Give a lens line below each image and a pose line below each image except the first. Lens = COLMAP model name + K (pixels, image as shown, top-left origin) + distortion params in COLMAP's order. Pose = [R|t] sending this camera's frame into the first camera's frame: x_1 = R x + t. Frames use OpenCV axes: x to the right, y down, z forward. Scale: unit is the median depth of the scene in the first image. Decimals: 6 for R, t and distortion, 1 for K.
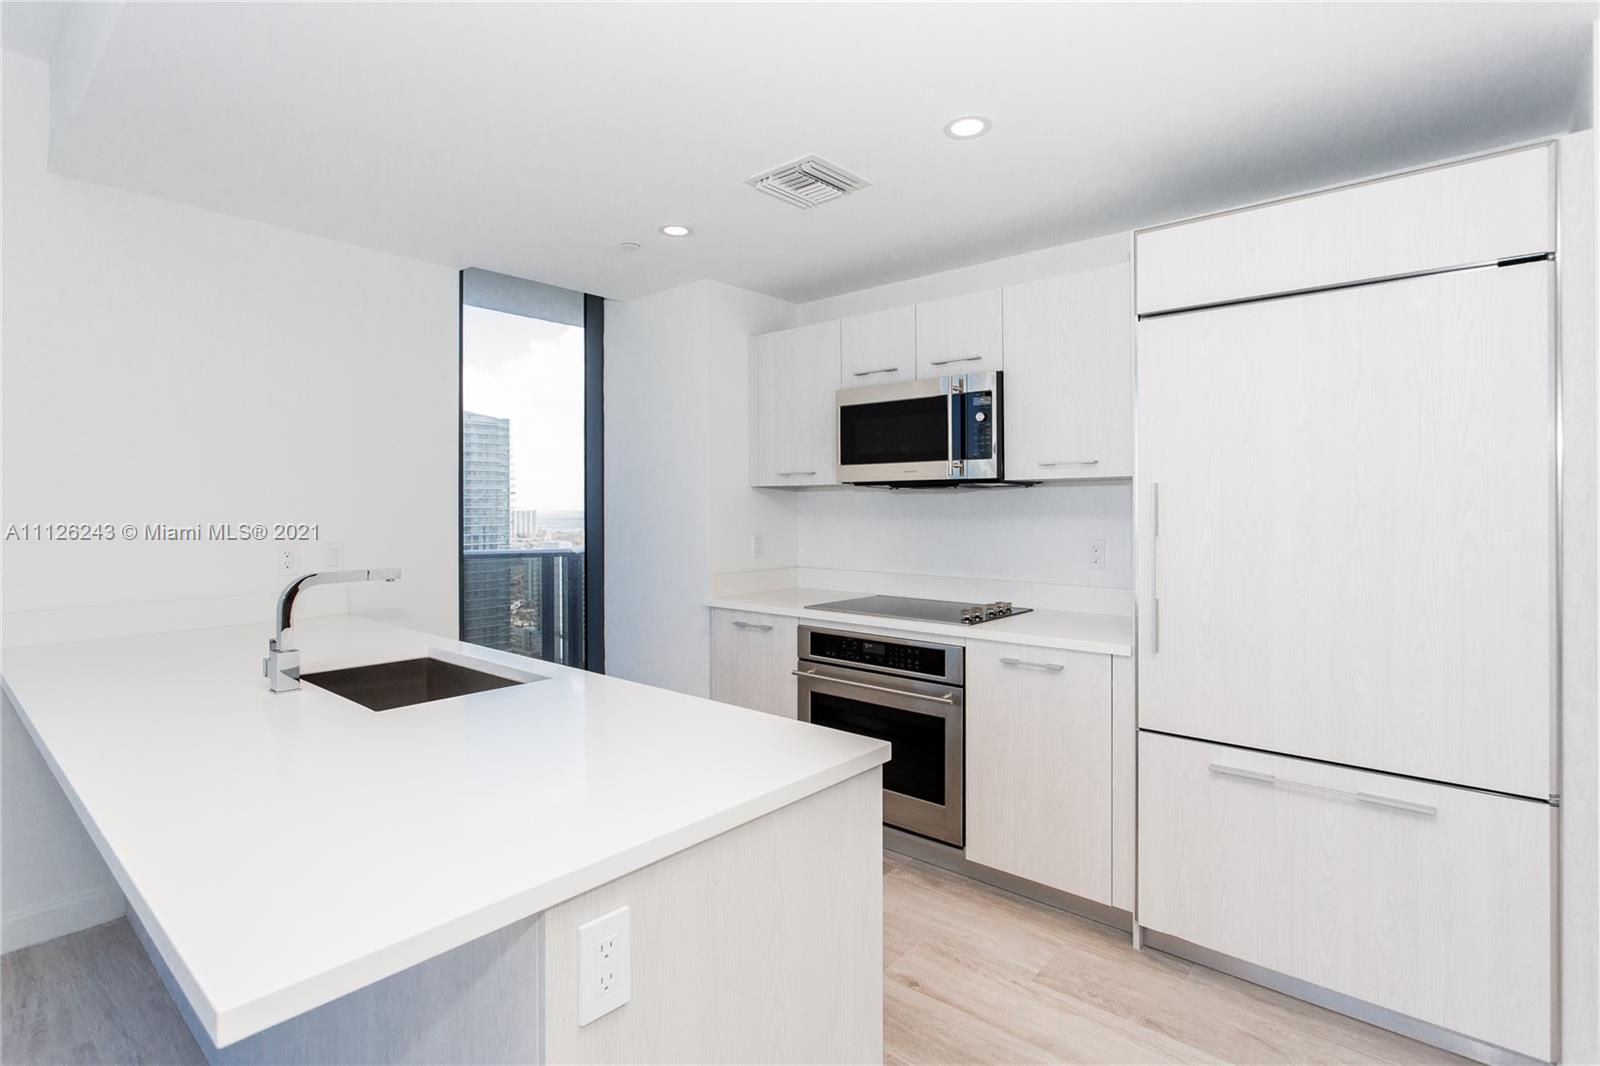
lens RADIAL K [[769.8, 0, 845.4], [0, 769.8, 513.5], [0, 0, 1]] dist [0.000157, 0.003412]
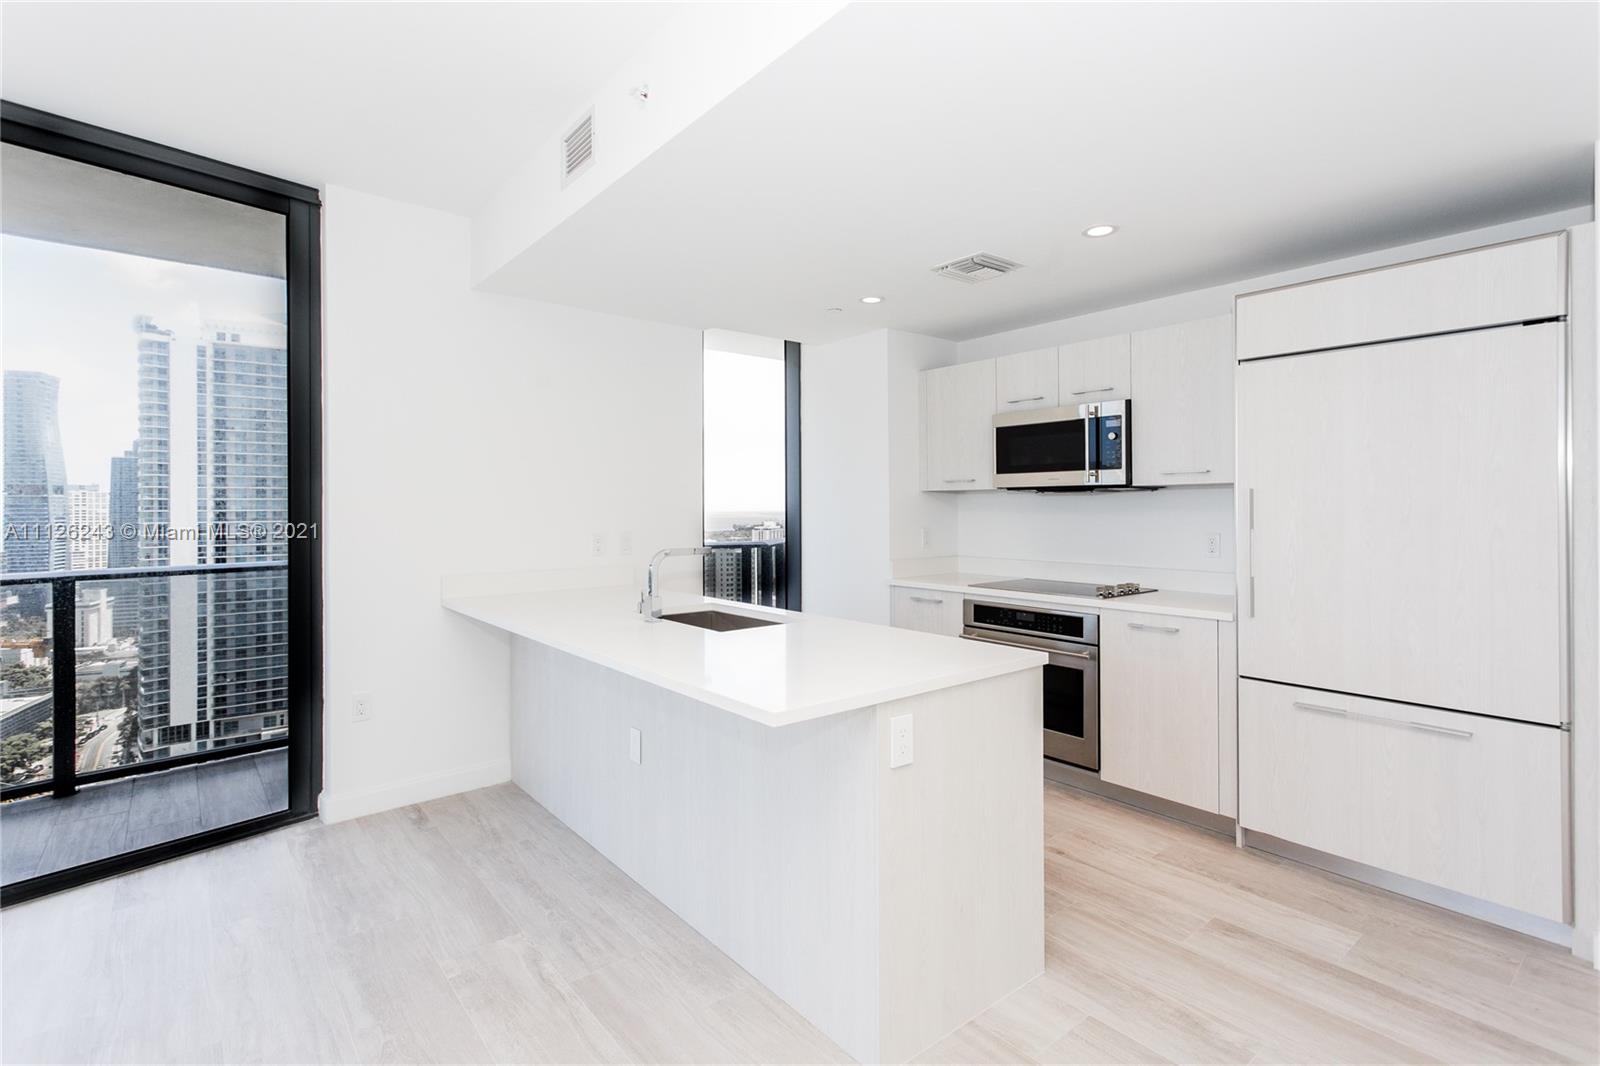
lens RADIAL K [[767.6, 0, 823.6], [0, 767.6, 509.0], [0, 0, 1]] dist [0.012452, 0.001599]
pose [[0.980745, -0.000525, -0.195294, -0.048289], [-0.000761, 0.999979, -0.006509, 0.003983], [0.195294, 0.006533, 0.980723, -0.368832]]
